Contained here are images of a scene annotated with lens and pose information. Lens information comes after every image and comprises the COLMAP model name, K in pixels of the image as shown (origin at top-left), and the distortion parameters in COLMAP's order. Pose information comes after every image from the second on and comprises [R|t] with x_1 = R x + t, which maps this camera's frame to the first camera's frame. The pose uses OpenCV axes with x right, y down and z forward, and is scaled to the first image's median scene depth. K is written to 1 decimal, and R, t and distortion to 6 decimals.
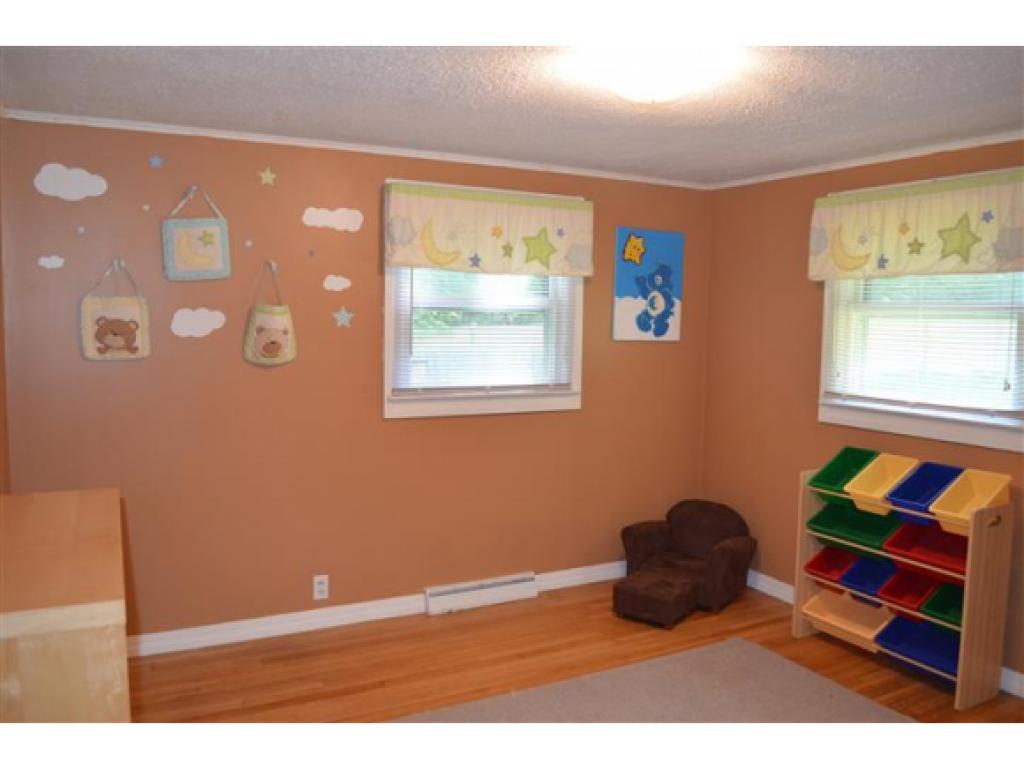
lens RADIAL K [[825.2, 0, 516.5], [0, 825.2, 383.7], [0, 0, 1]] dist [-0.062303, 0.004565]
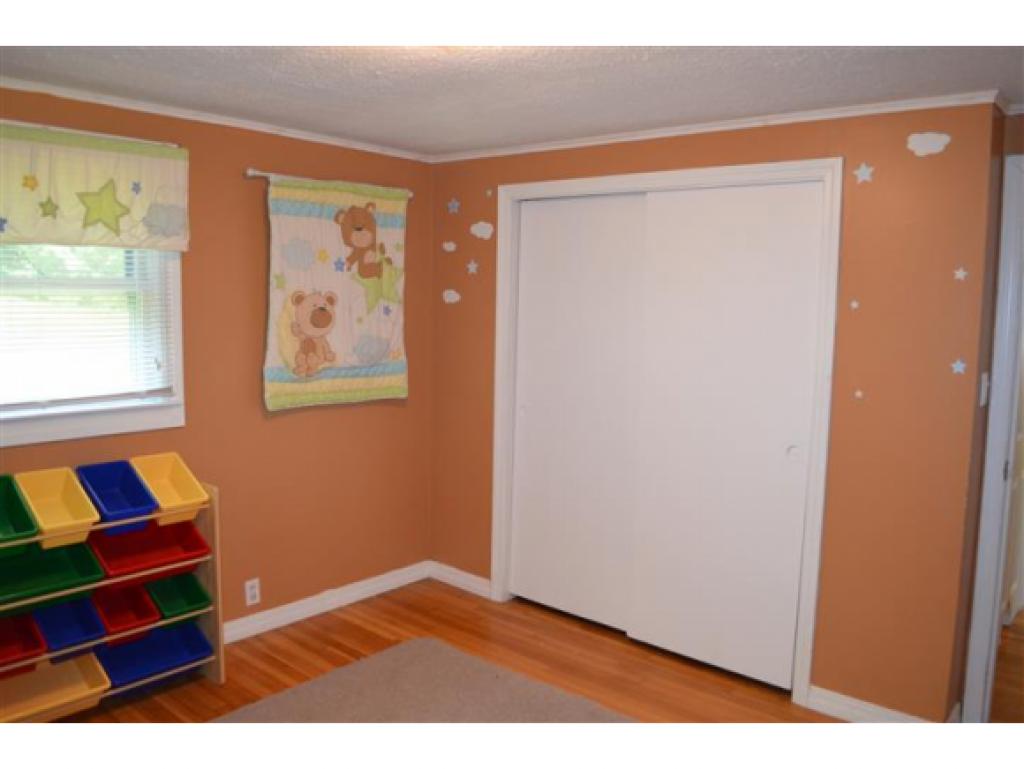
lens RADIAL K [[825.2, 0, 516.5], [0, 825.2, 383.7], [0, 0, 1]] dist [-0.062303, 0.004565]
pose [[-0.387714, -0.132081, 0.912268, -0.459620], [0.044171, 0.985882, 0.161512, -0.111991], [-0.920721, 0.102916, -0.376406, 0.940871]]
